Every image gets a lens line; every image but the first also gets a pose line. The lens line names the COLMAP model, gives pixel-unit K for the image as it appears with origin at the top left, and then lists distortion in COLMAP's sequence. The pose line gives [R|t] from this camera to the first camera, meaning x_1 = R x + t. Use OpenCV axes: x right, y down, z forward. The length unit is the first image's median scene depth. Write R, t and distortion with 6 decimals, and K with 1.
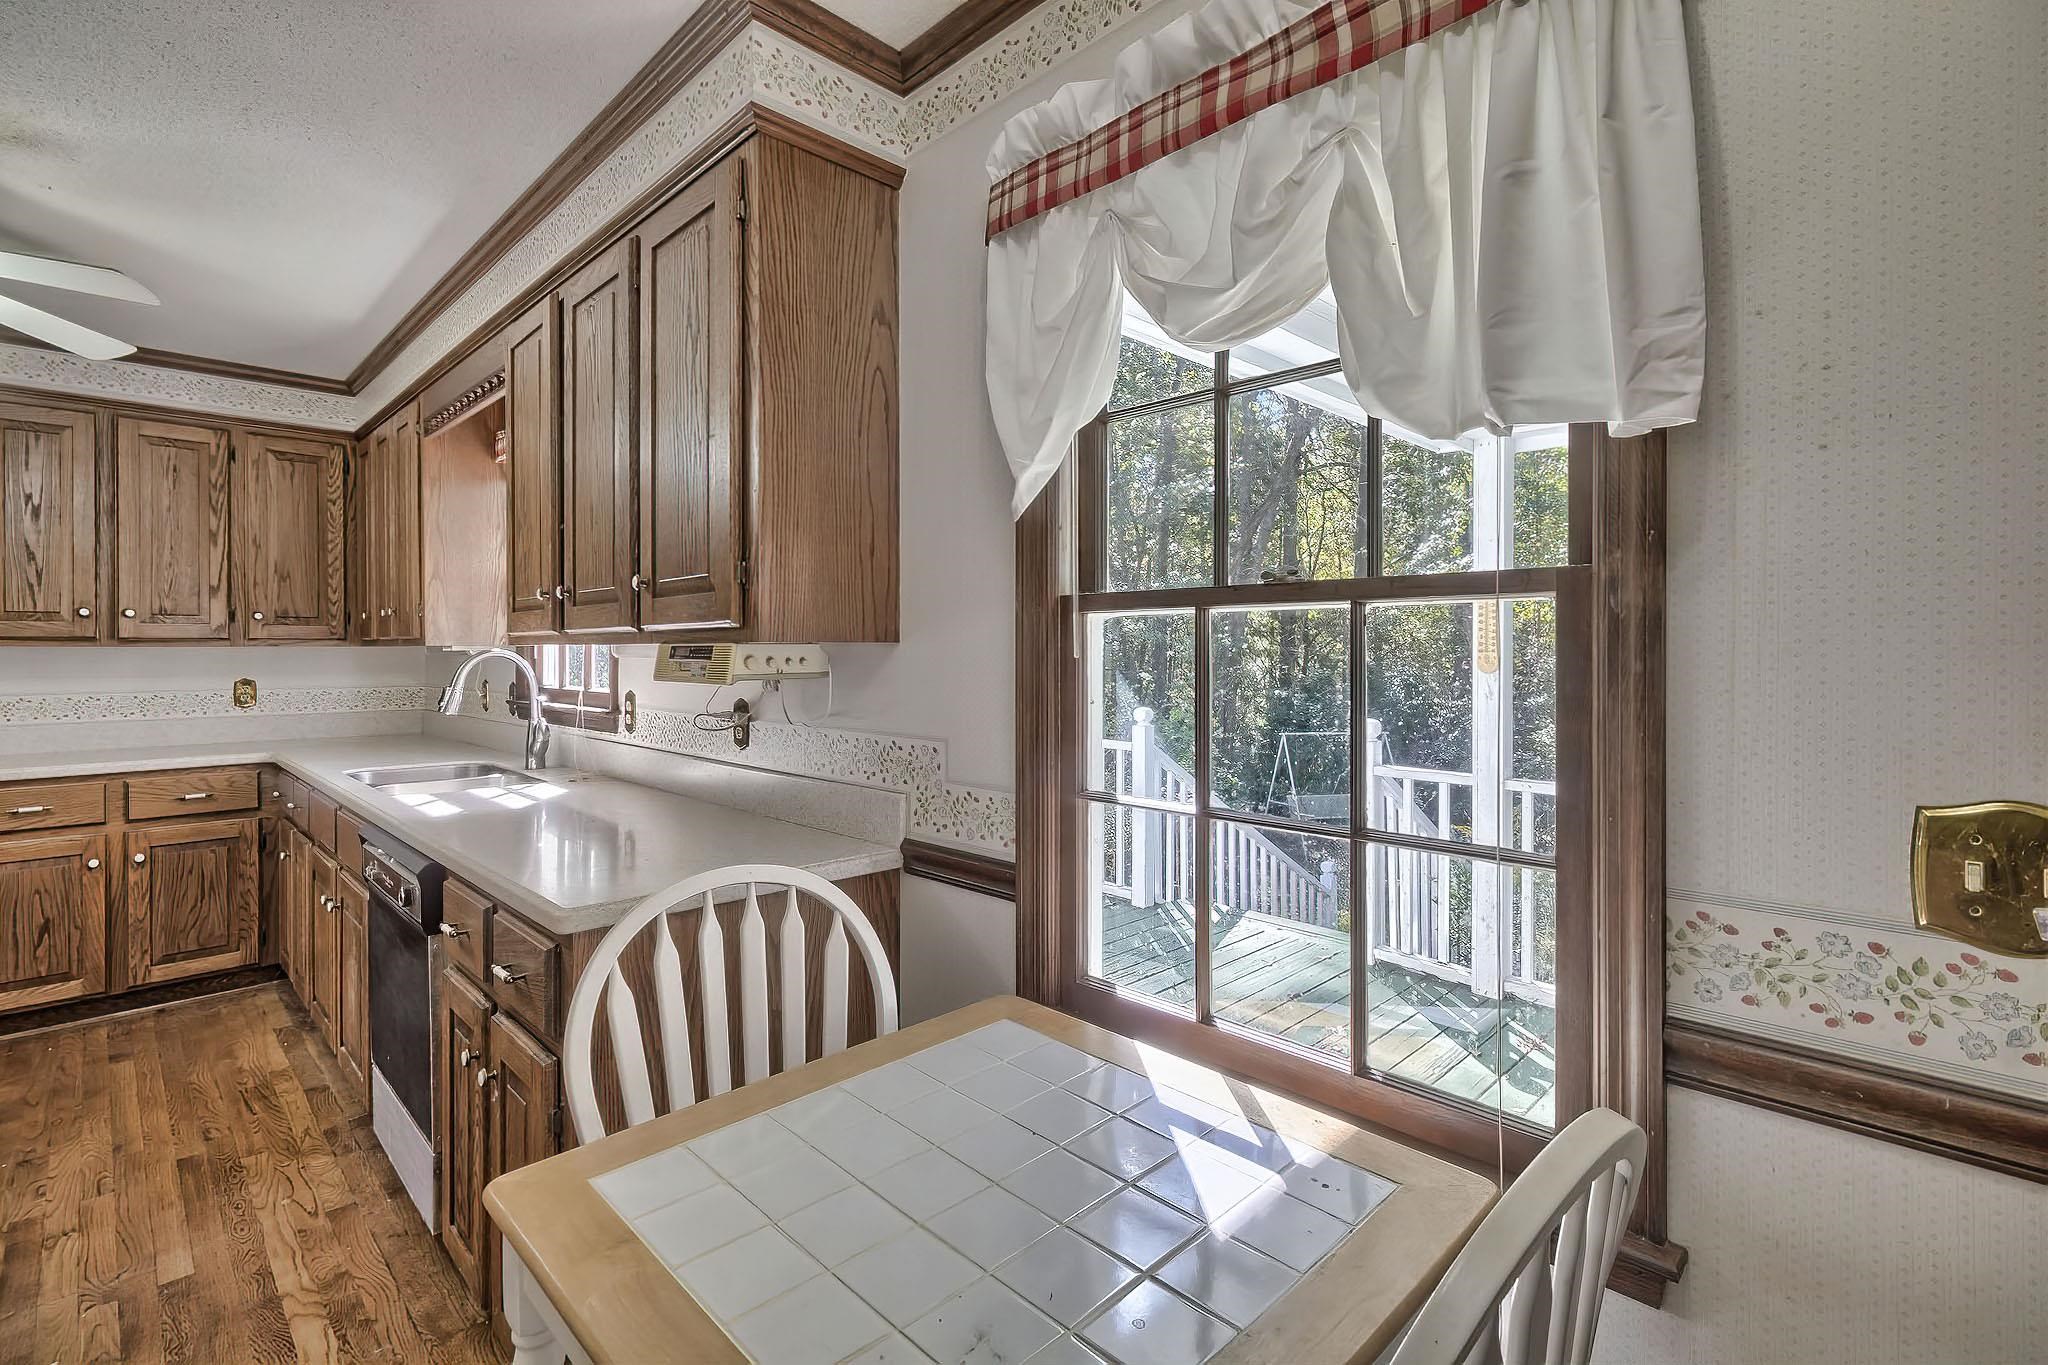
lens RADIAL K [[939.3, 0, 1022.4], [0, 939.3, 650.7], [0, 0, 1]] dist [0.007102, -0.001454]
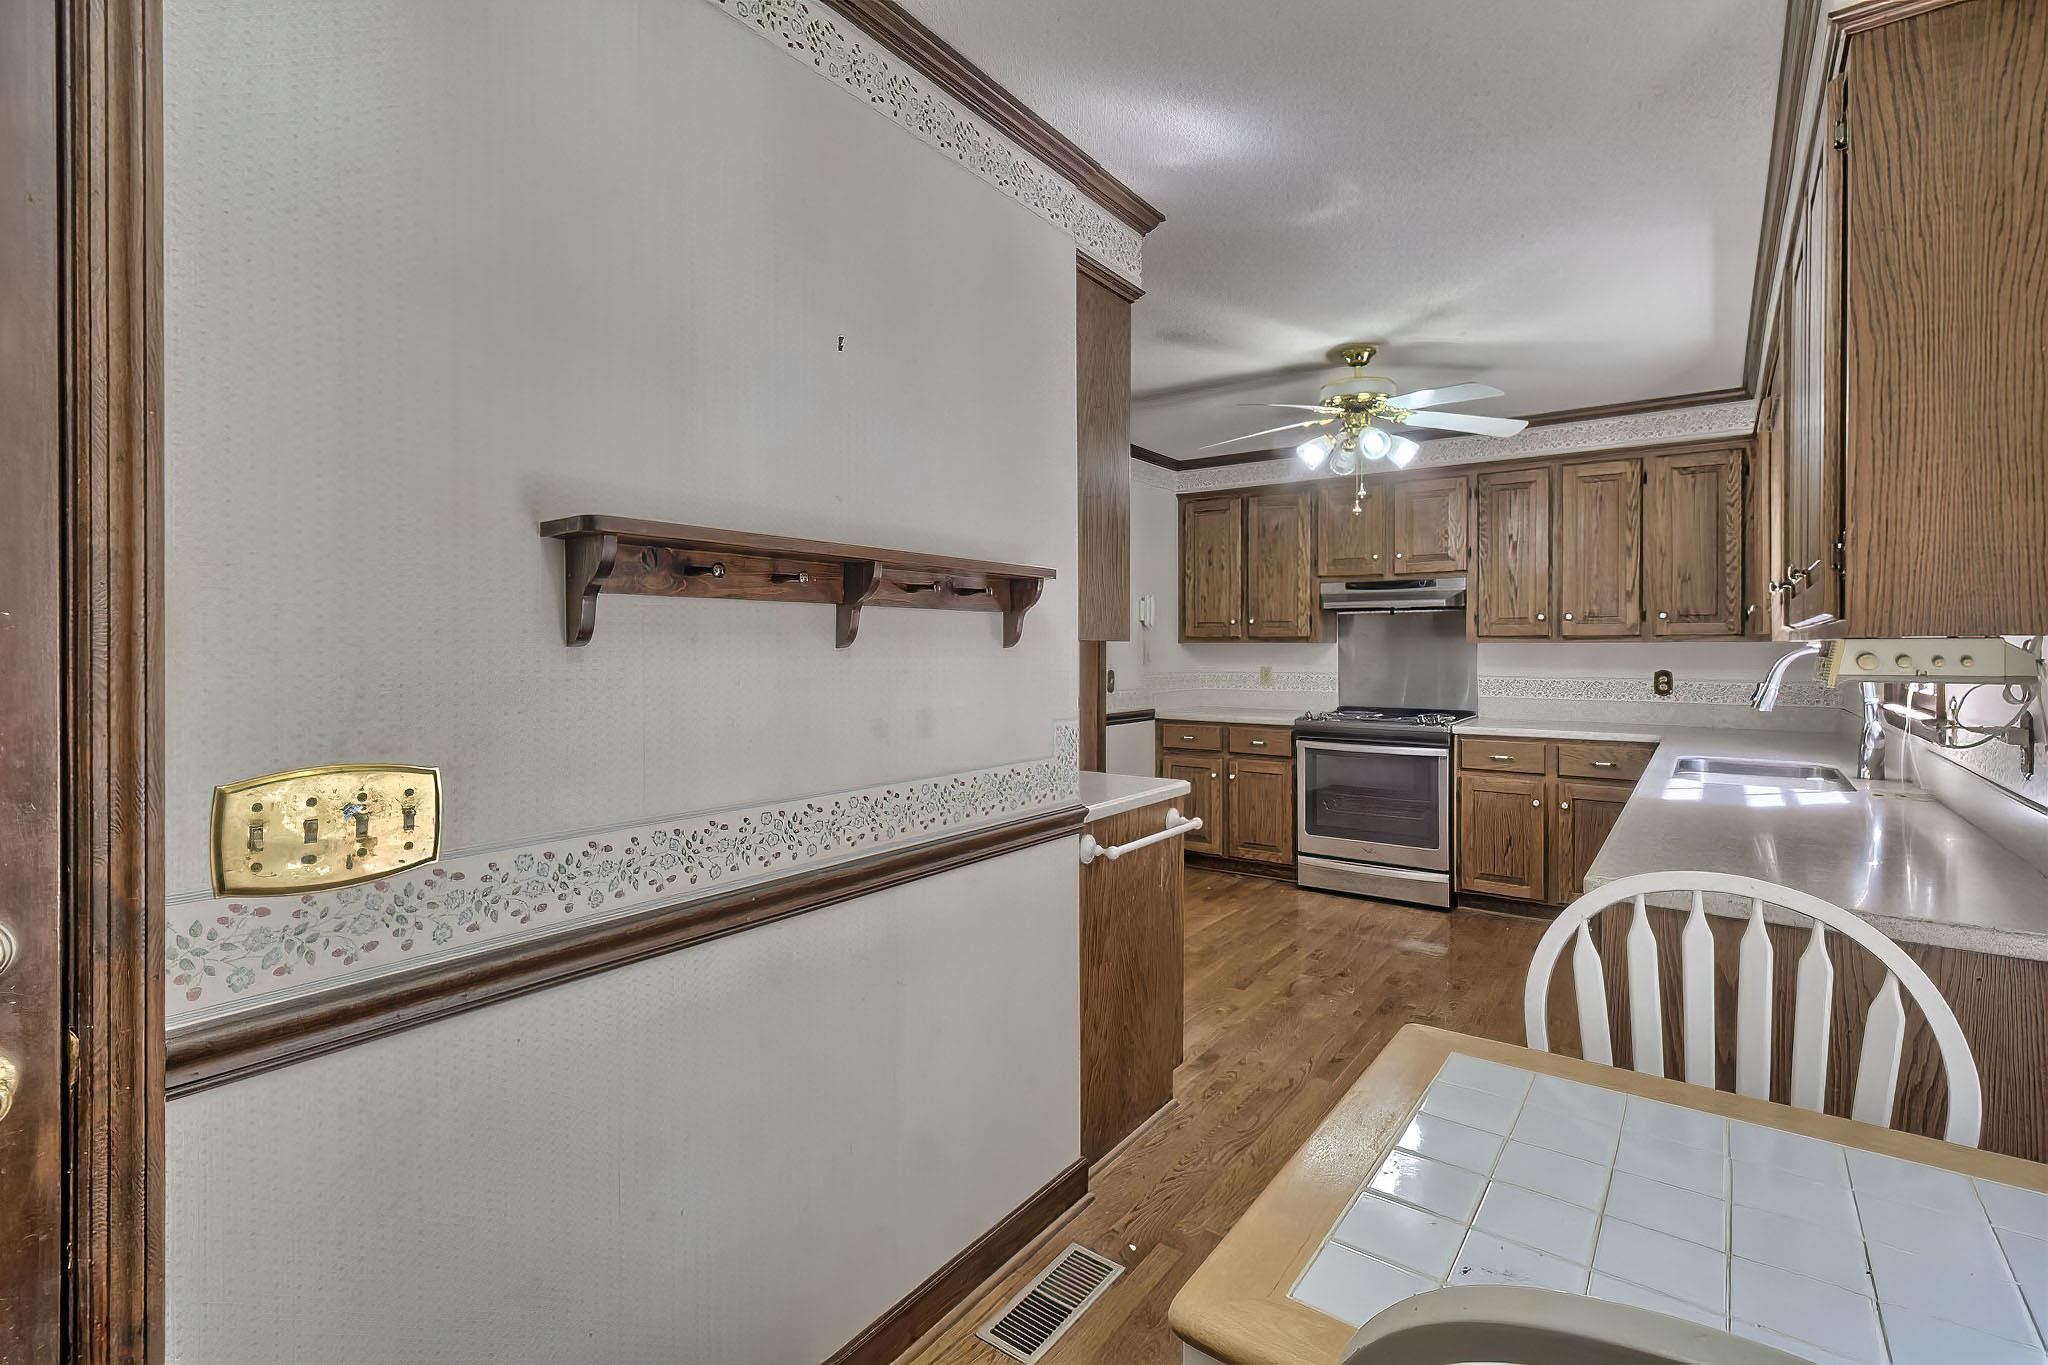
lens RADIAL K [[939.3, 0, 1021.0], [0, 939.3, 651.4], [0, 0, 1]] dist [0.007102, -0.001454]
pose [[0.155825, 0.006905, -0.987761, 0.219481], [-0.001014, 0.999976, 0.006830, -0.000197], [0.987784, -0.000063, 0.155828, 0.058770]]
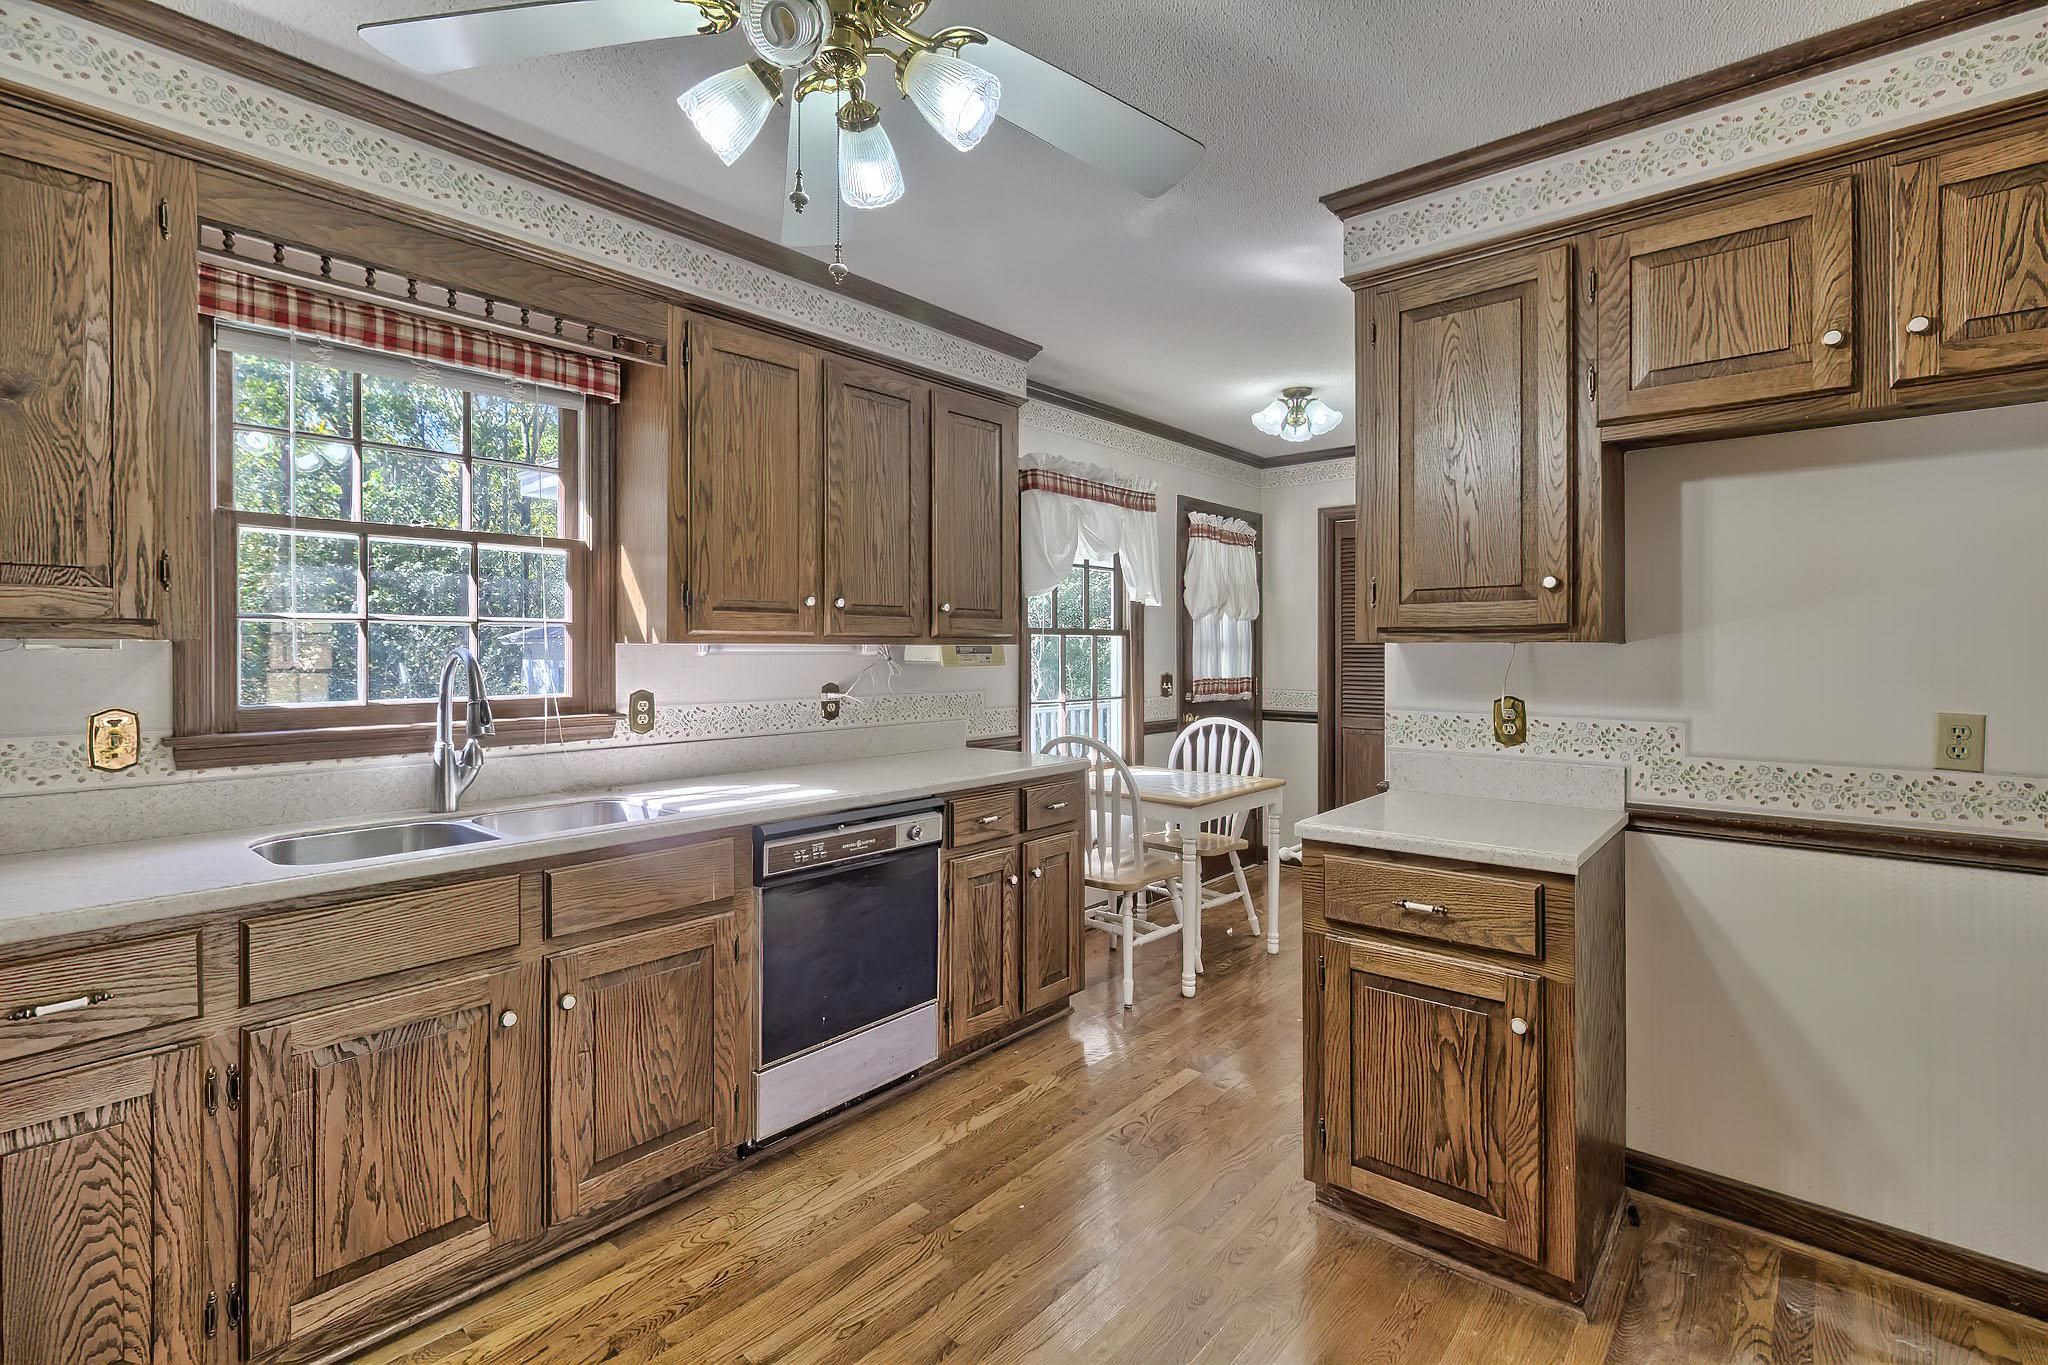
lens RADIAL K [[939.3, 0, 1029.7], [0, 939.3, 649.8], [0, 0, 1]] dist [0.007102, -0.001454]
pose [[-0.081846, 0.000662, 0.996645, -1.166005], [0.001686, 0.999998, -0.000525, 0.001843], [-0.996644, 0.001637, -0.081847, 0.554462]]
